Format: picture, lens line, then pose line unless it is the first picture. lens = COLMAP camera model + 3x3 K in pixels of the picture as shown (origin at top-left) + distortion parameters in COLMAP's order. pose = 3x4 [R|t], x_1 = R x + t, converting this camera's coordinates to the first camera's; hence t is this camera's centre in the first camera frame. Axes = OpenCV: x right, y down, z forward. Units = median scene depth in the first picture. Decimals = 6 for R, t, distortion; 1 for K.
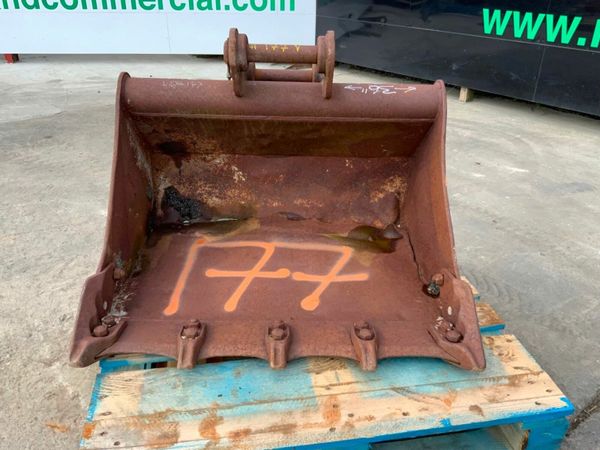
lens RADIAL K [[494.6, 0, 300.0], [0, 494.6, 225.0], [0, 0, 1]] dist [0.128030, -0.274754]
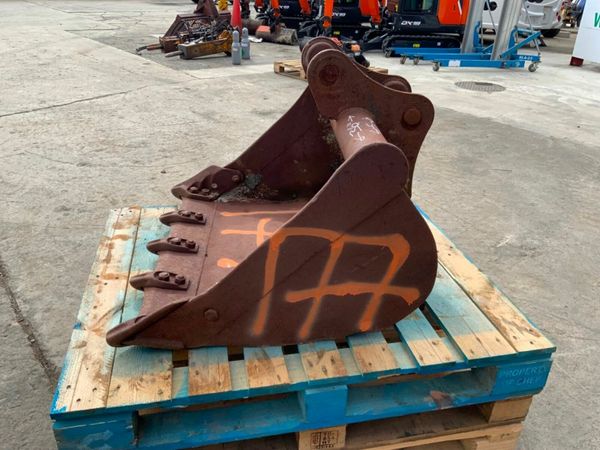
lens RADIAL K [[494.6, 0, 300.0], [0, 494.6, 225.0], [0, 0, 1]] dist [0.128030, -0.274754]
pose [[0.040858, 0.433933, -0.900018, 1.328089], [-0.514127, 0.781502, 0.353452, -0.535083], [0.856740, 0.448283, 0.255027, 1.032122]]
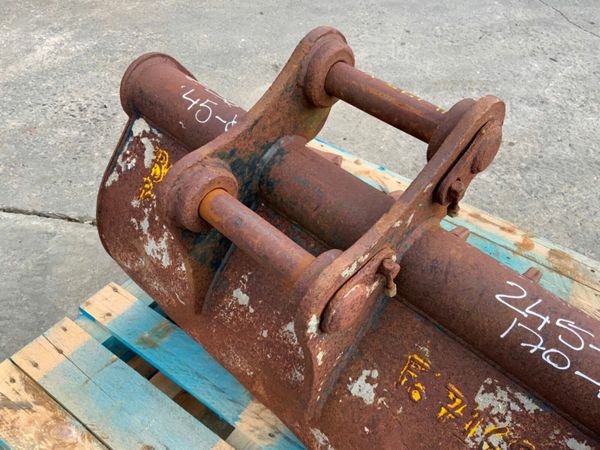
lens RADIAL K [[498.9, 0, 300.0], [0, 498.9, 223.9], [0, 0, 1]] dist [0.065904, -0.130146]
pose [[-0.709793, -0.528400, 0.465818, -0.340232], [0.261849, 0.415979, 0.870860, -0.949347], [-0.653933, 0.740104, -0.156898, 1.524099]]
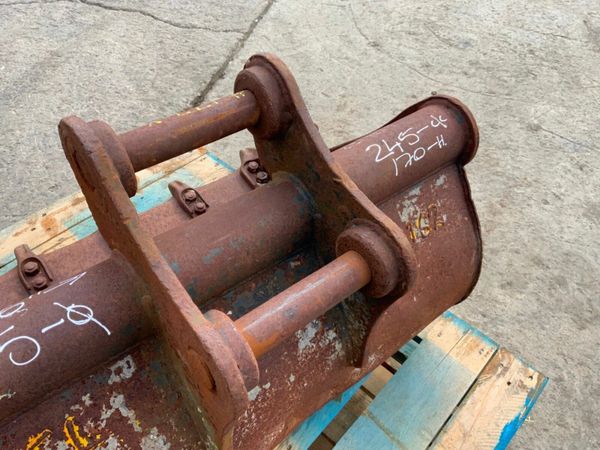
lens RADIAL K [[498.9, 0, 300.0], [0, 498.9, 223.9], [0, 0, 1]] dist [0.065904, -0.130146]
pose [[-0.779596, 0.401637, -0.480539, 0.179563], [-0.364653, 0.332714, 0.869672, -0.950472], [0.509174, 0.853223, -0.112924, 1.463758]]
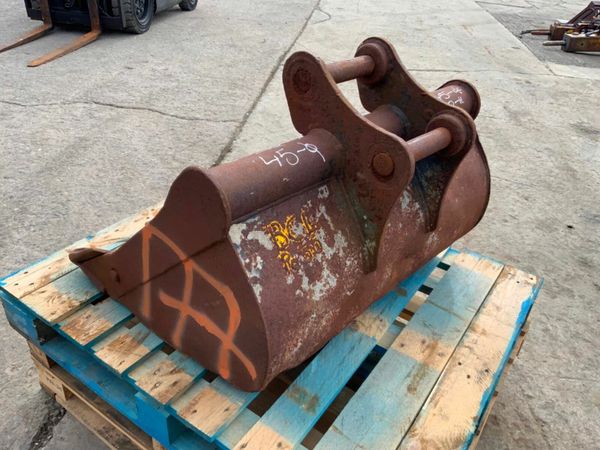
lens RADIAL K [[494.6, 0, 300.0], [0, 494.6, 225.0], [0, 0, 1]] dist [0.128030, -0.274754]
pose [[-0.693475, 0.321832, -0.644606, 0.809473], [-0.418982, 0.547710, 0.724201, -0.985616], [0.586128, 0.772294, -0.244981, 1.699720]]
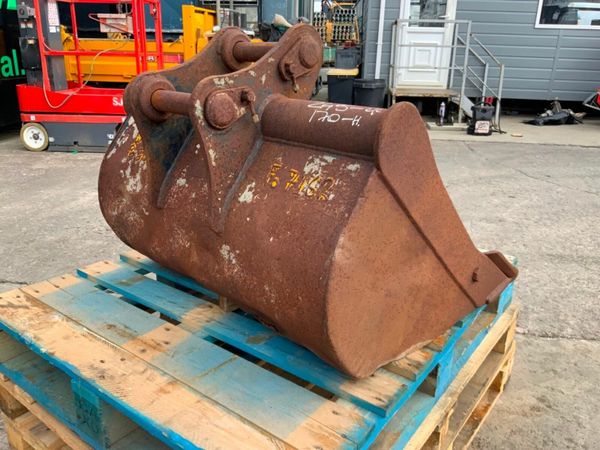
lens RADIAL K [[494.6, 0, 300.0], [0, 494.6, 225.0], [0, 0, 1]] dist [0.128030, -0.274754]
pose [[-0.689423, -0.268136, 0.672904, -0.948467], [0.321038, 0.719636, 0.615677, -0.816571], [-0.649331, 0.640489, -0.410052, 1.890813]]
